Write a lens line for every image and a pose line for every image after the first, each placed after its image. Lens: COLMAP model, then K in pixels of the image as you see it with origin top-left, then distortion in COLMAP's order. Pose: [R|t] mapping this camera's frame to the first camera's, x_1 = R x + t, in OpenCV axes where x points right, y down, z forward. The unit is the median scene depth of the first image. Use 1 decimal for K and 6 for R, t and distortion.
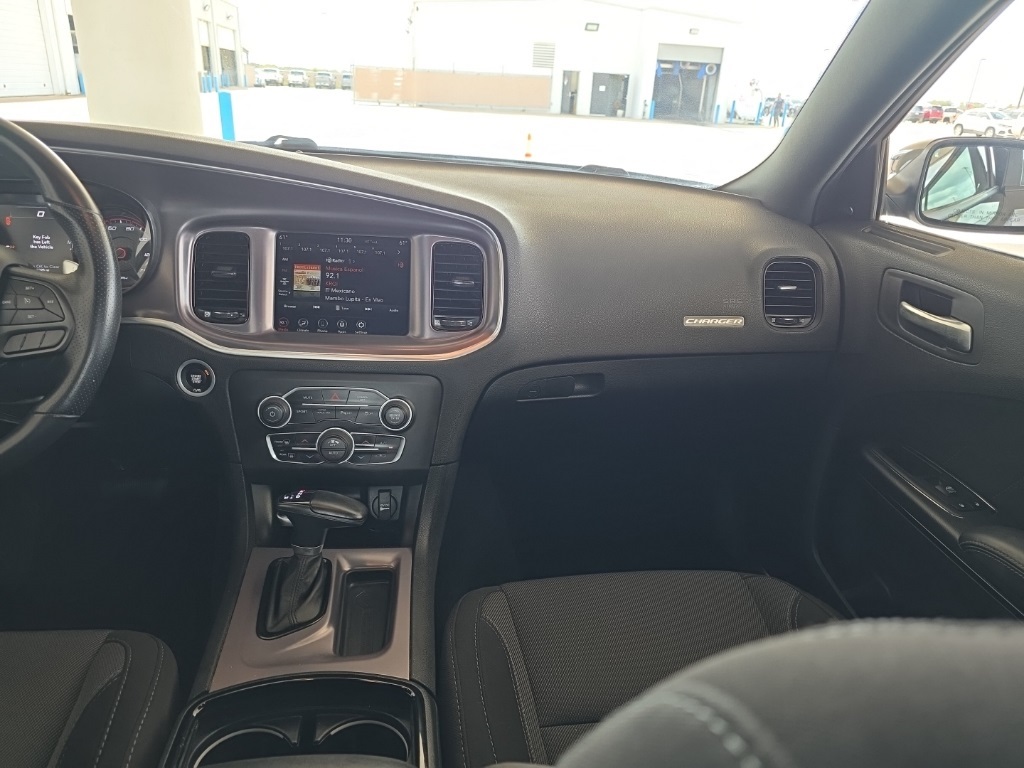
lens RADIAL K [[691.8, 0, 507.1], [0, 691.8, 385.8], [0, 0, 1]] dist [0.053893, -0.058805]
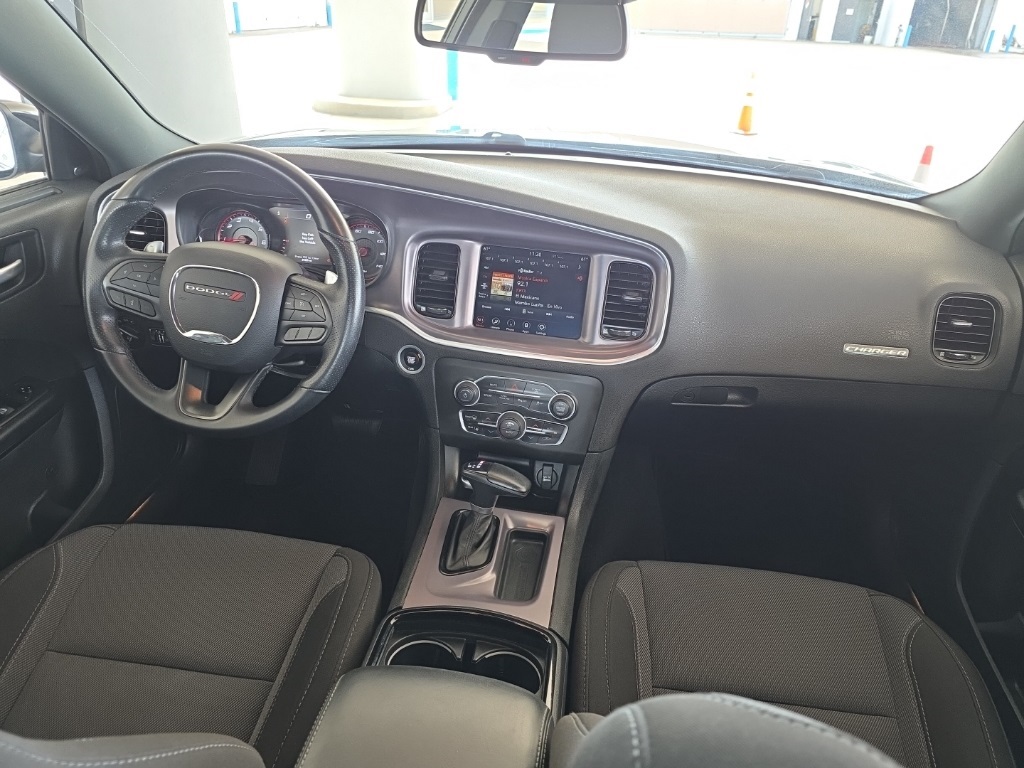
lens RADIAL K [[687.0, 0, 516.9], [0, 687.0, 378.9], [0, 0, 1]] dist [0.060752, -0.054824]
pose [[0.962294, 0.113006, -0.247427, 0.049273], [-0.093097, 0.991511, 0.090773, -0.104020], [0.255584, -0.064316, 0.964645, -0.149179]]
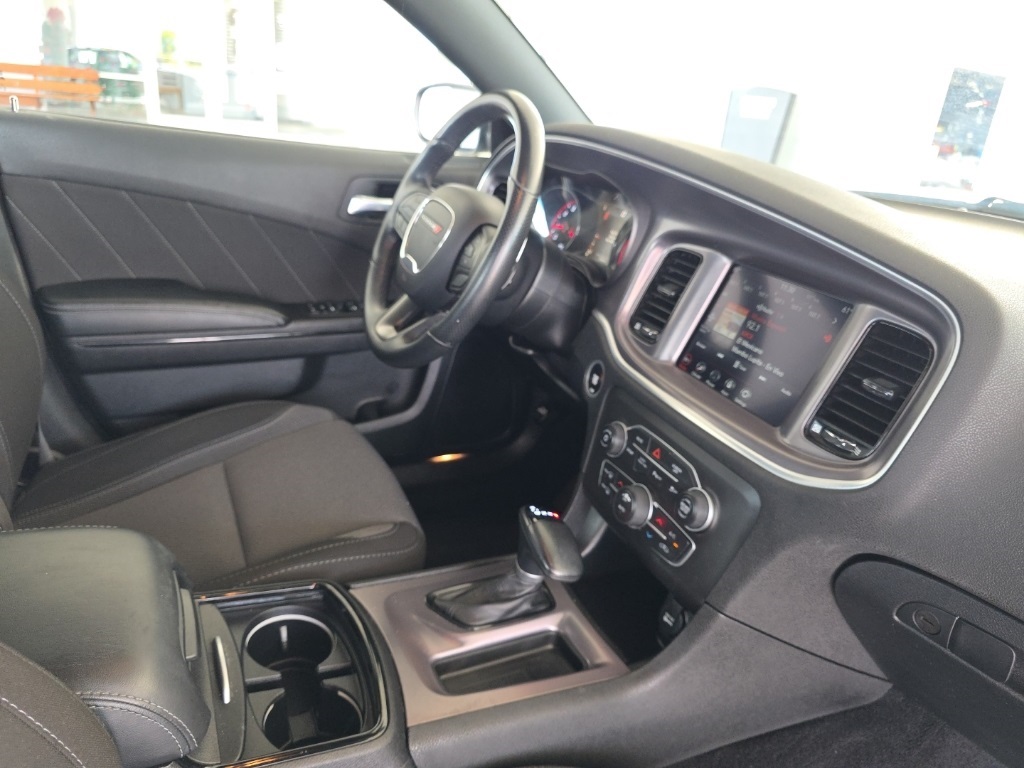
lens RADIAL K [[699.9, 0, 498.9], [0, 699.9, 405.5], [0, 0, 1]] dist [0.041549, -0.058302]
pose [[0.321990, 0.358543, -0.876224, 0.391696], [-0.446610, 0.873588, 0.193347, -0.106690], [0.834782, 0.329075, 0.441416, 0.442836]]
